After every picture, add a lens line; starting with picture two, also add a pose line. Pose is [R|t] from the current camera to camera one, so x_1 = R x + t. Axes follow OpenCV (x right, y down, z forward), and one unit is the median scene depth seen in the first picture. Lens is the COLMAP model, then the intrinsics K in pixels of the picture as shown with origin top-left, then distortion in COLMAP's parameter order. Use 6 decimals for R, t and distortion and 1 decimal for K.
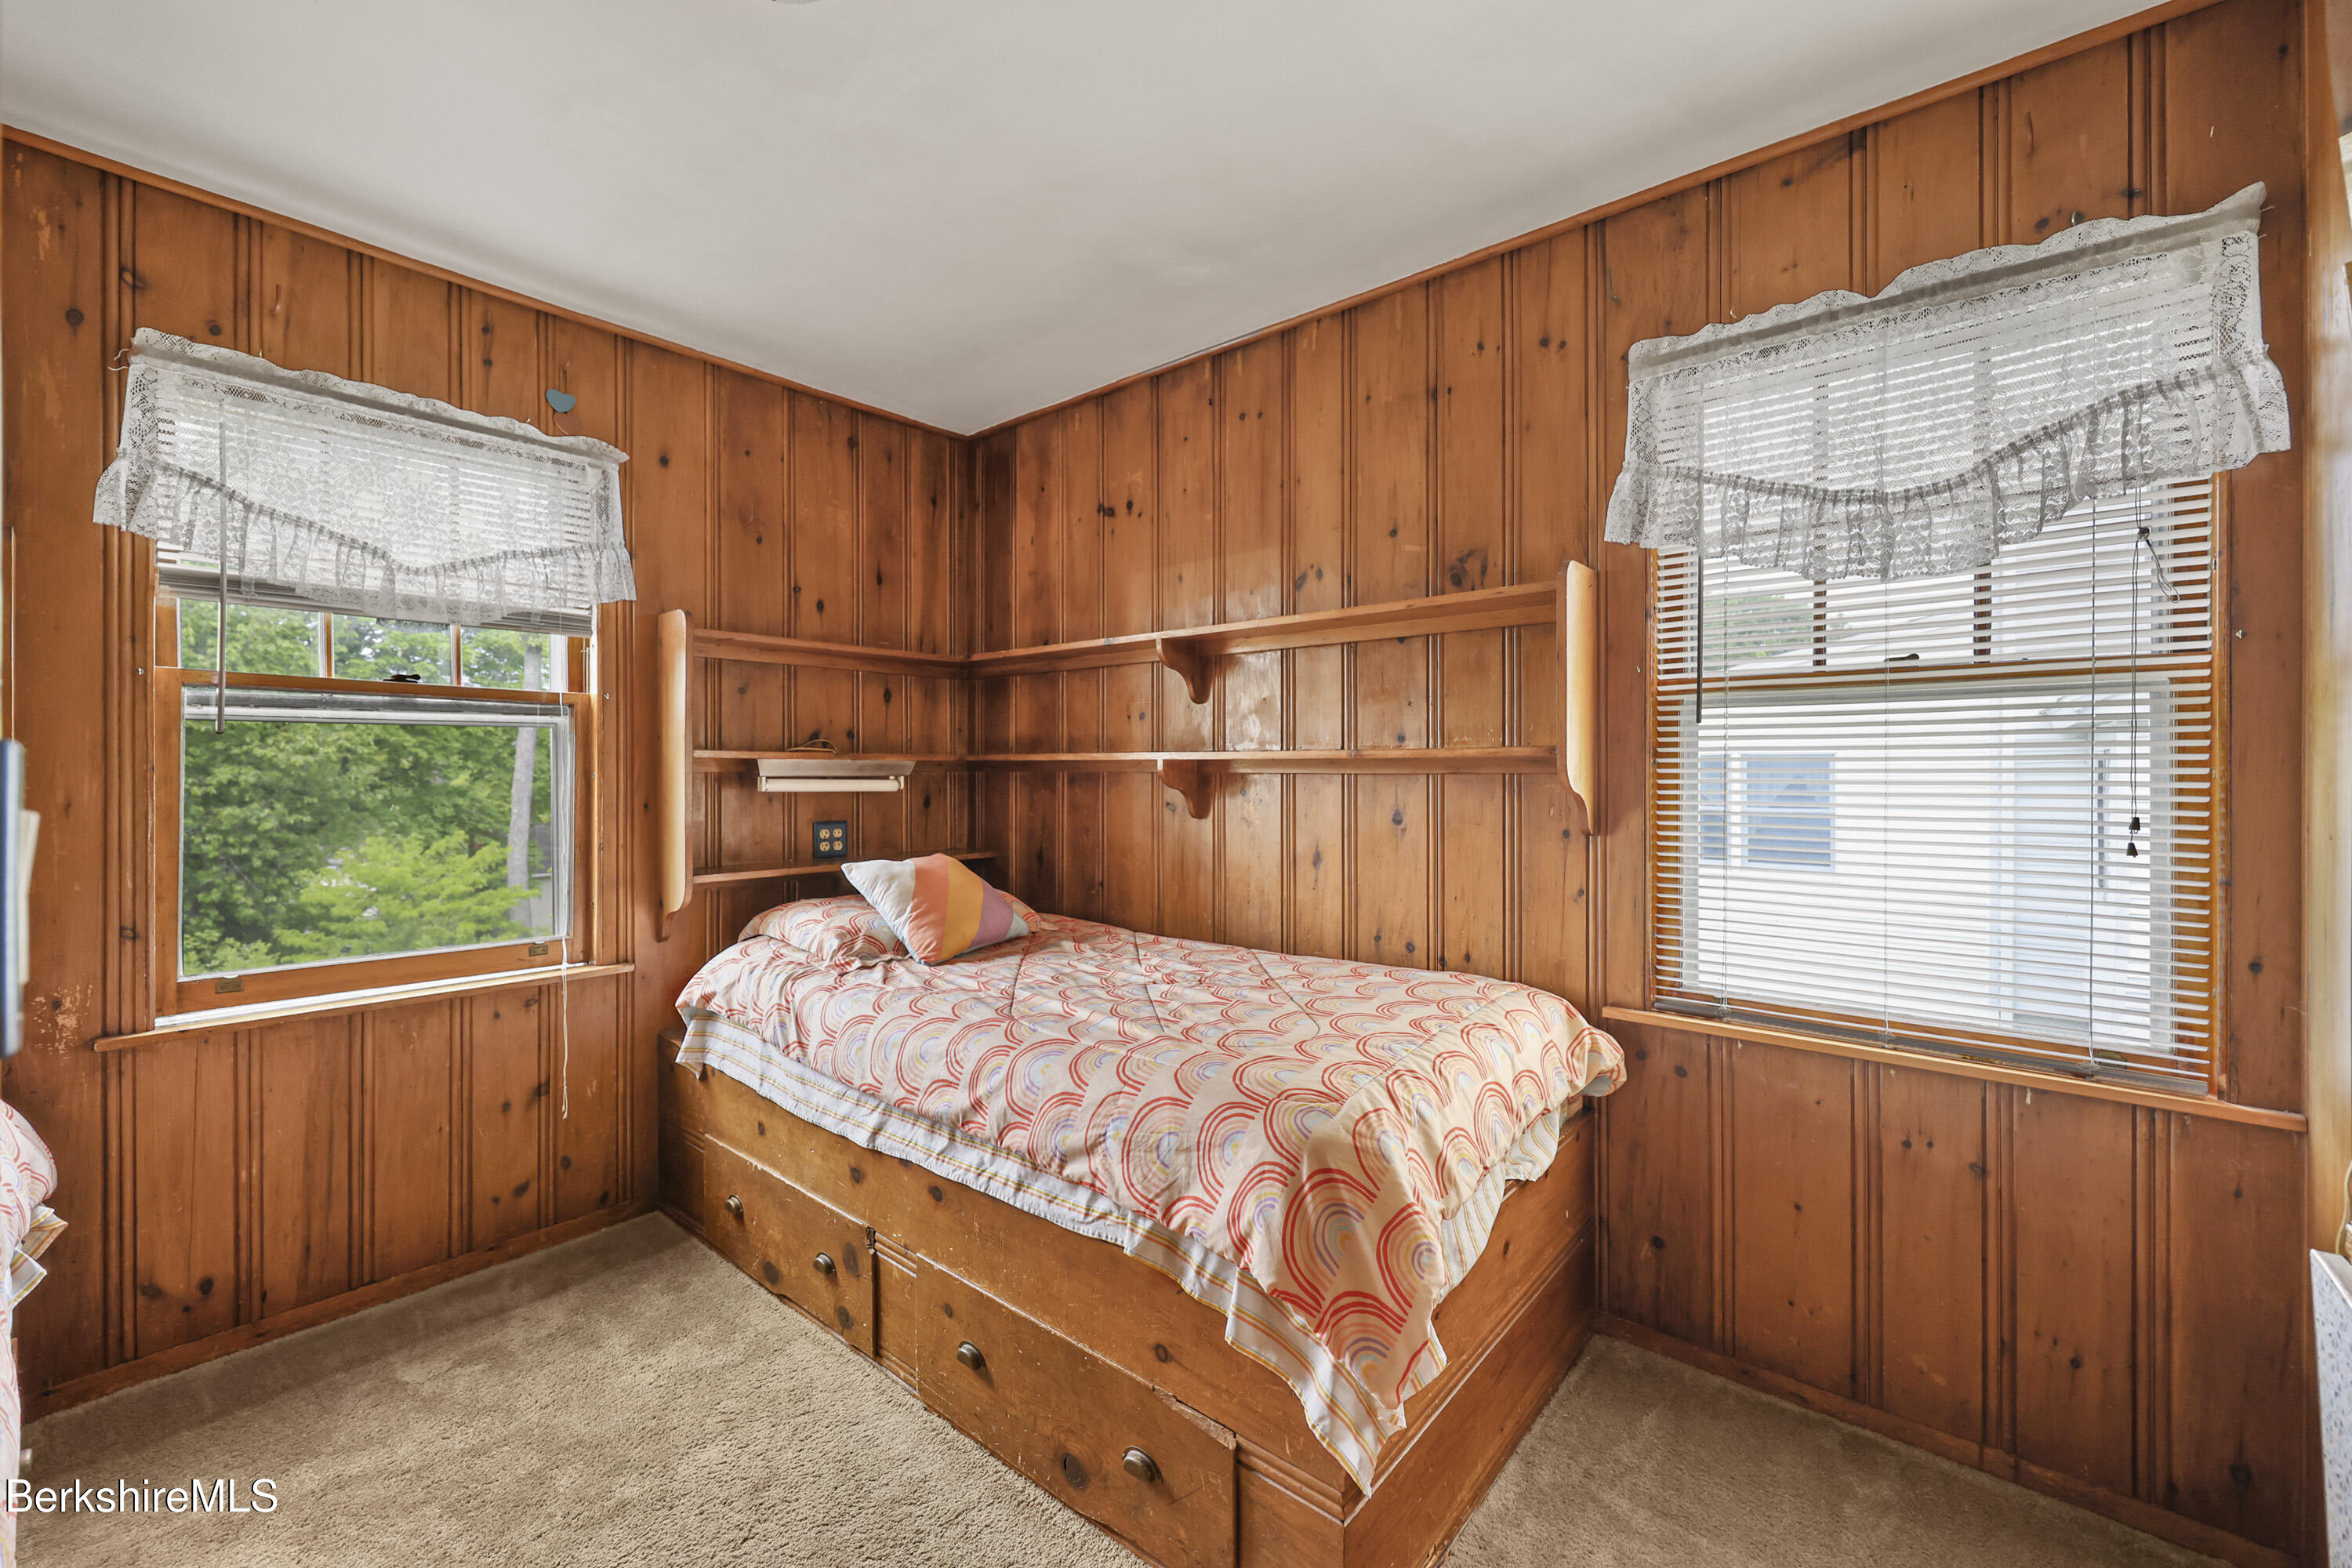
lens RADIAL K [[955.6, 0, 1188.6], [0, 955.6, 768.3], [0, 0, 1]] dist [-0.002827, 0.001352]
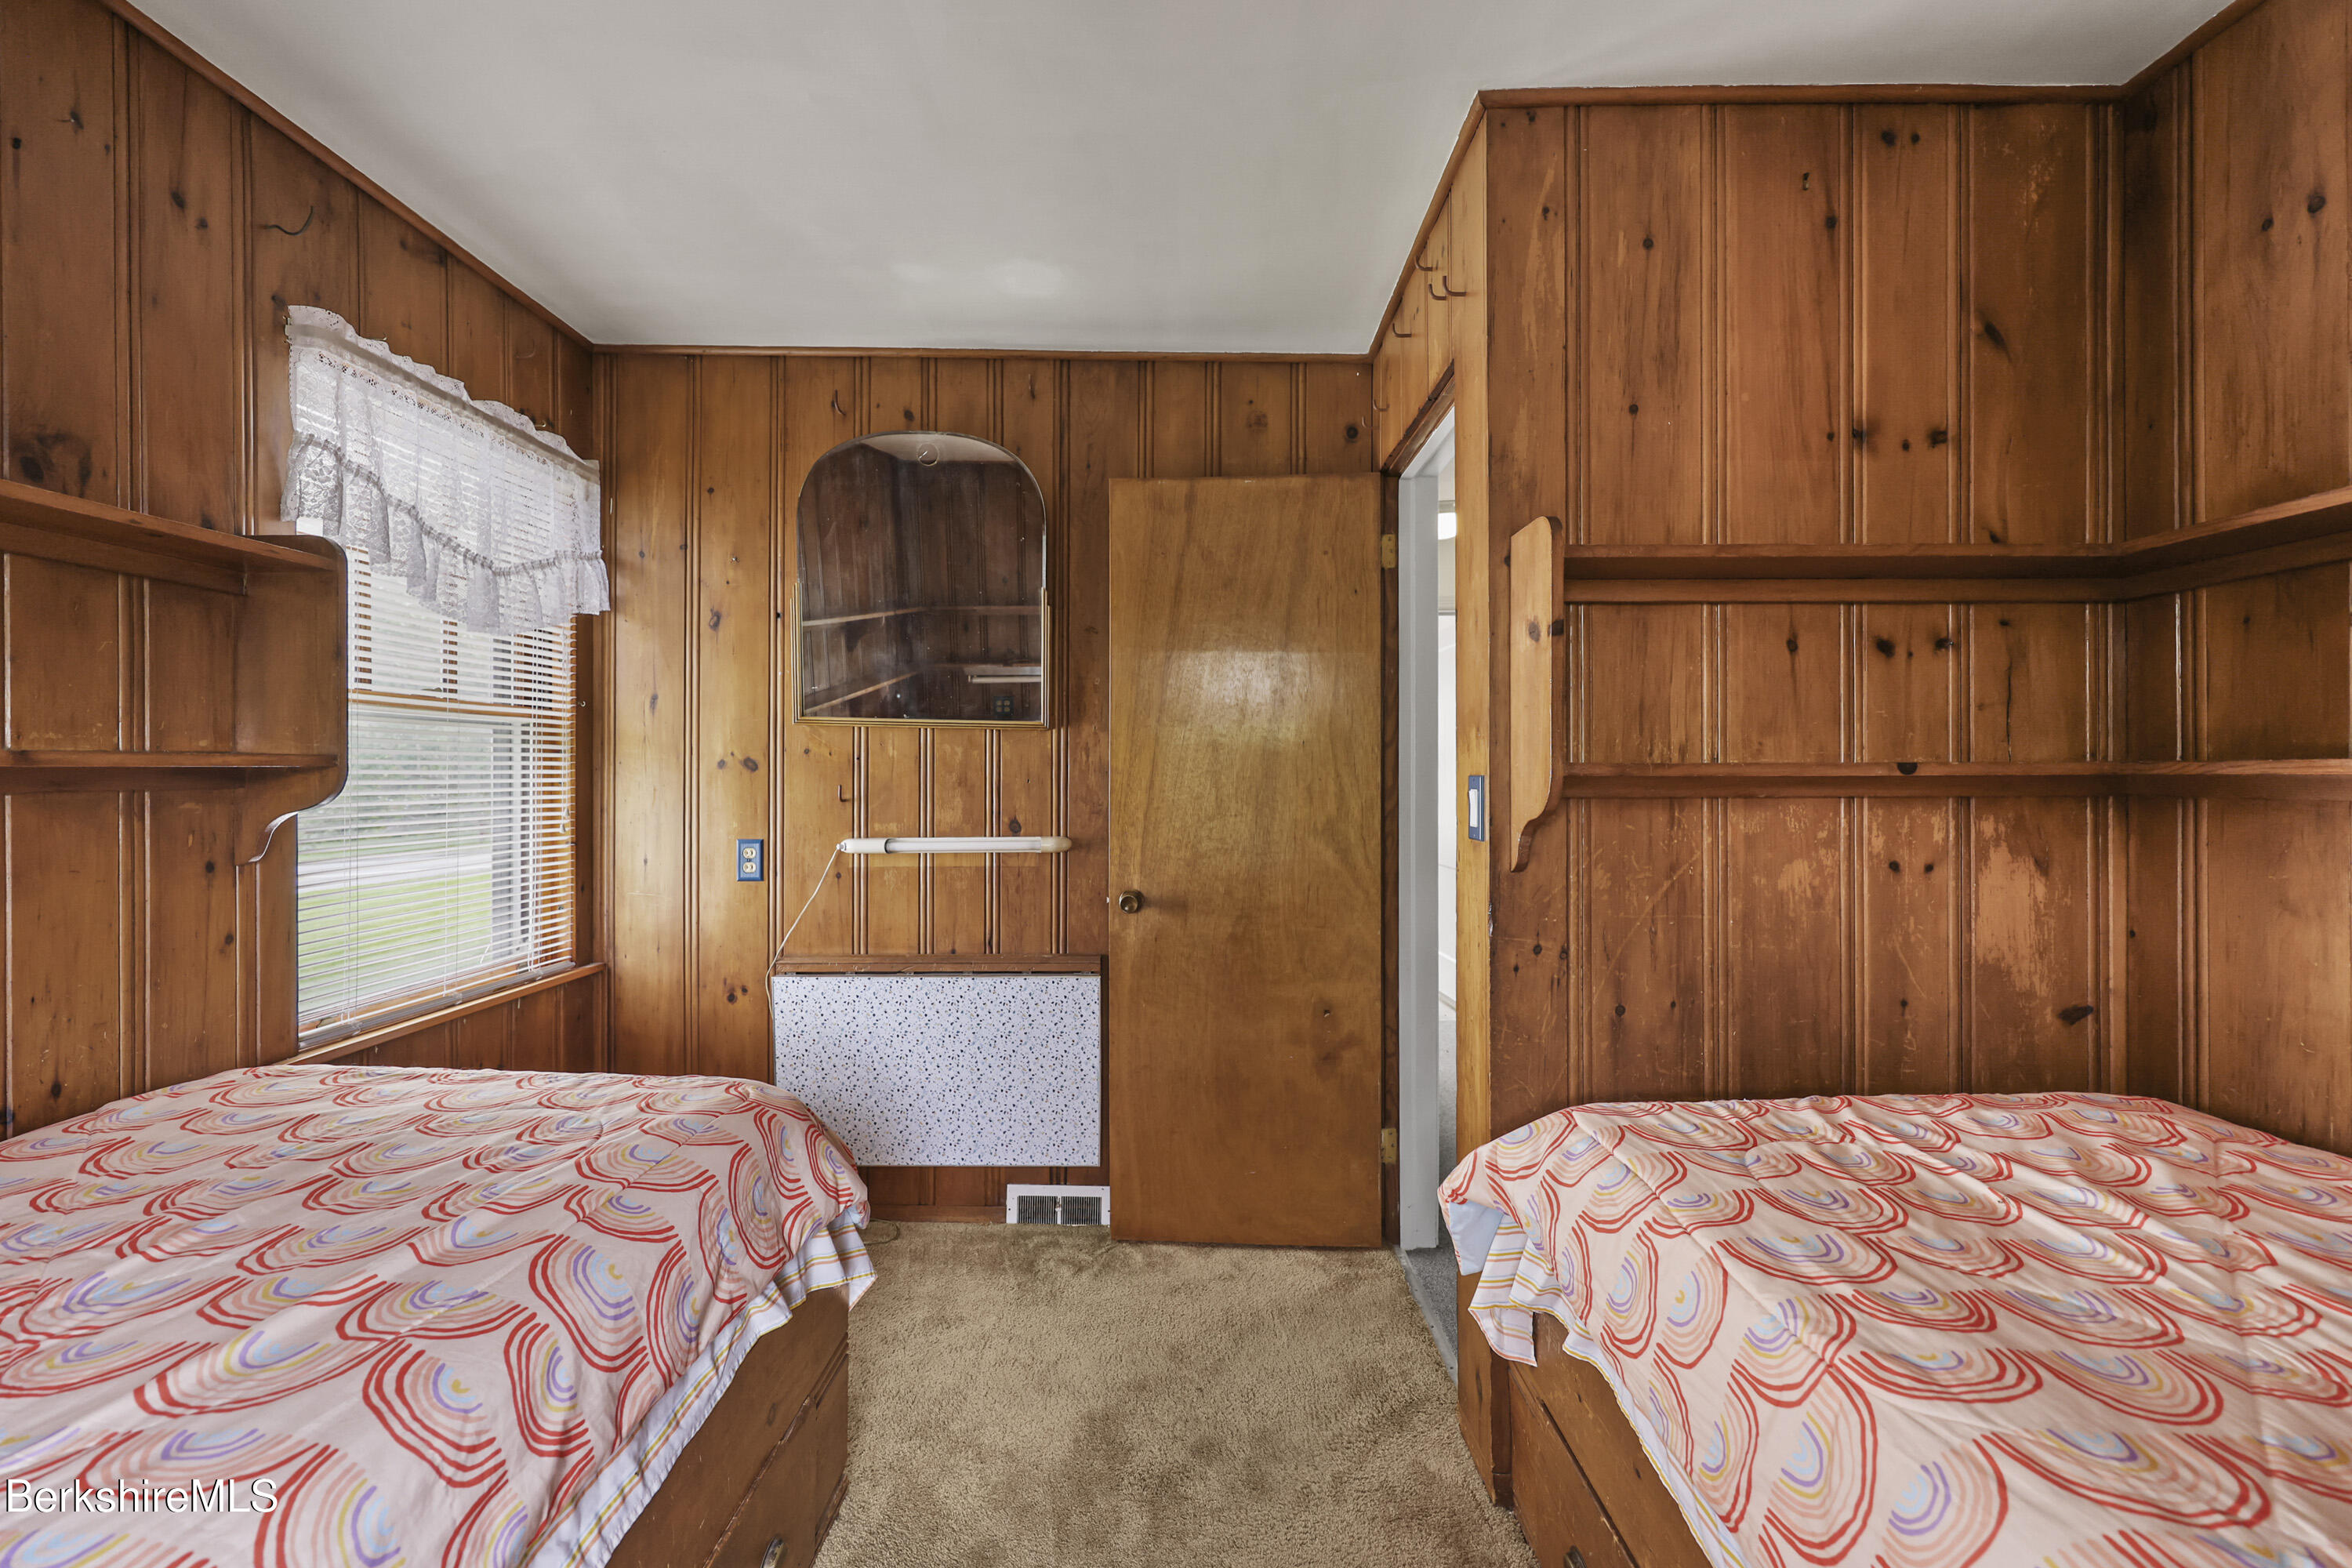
lens RADIAL K [[955.6, 0, 1165.3], [0, 955.6, 775.0], [0, 0, 1]] dist [-0.002827, 0.001352]
pose [[-0.628457, -0.000416, 0.777844, -0.817172], [0.001861, 0.999996, 0.002038, -0.006535], [-0.777842, 0.002728, -0.628454, 1.064395]]
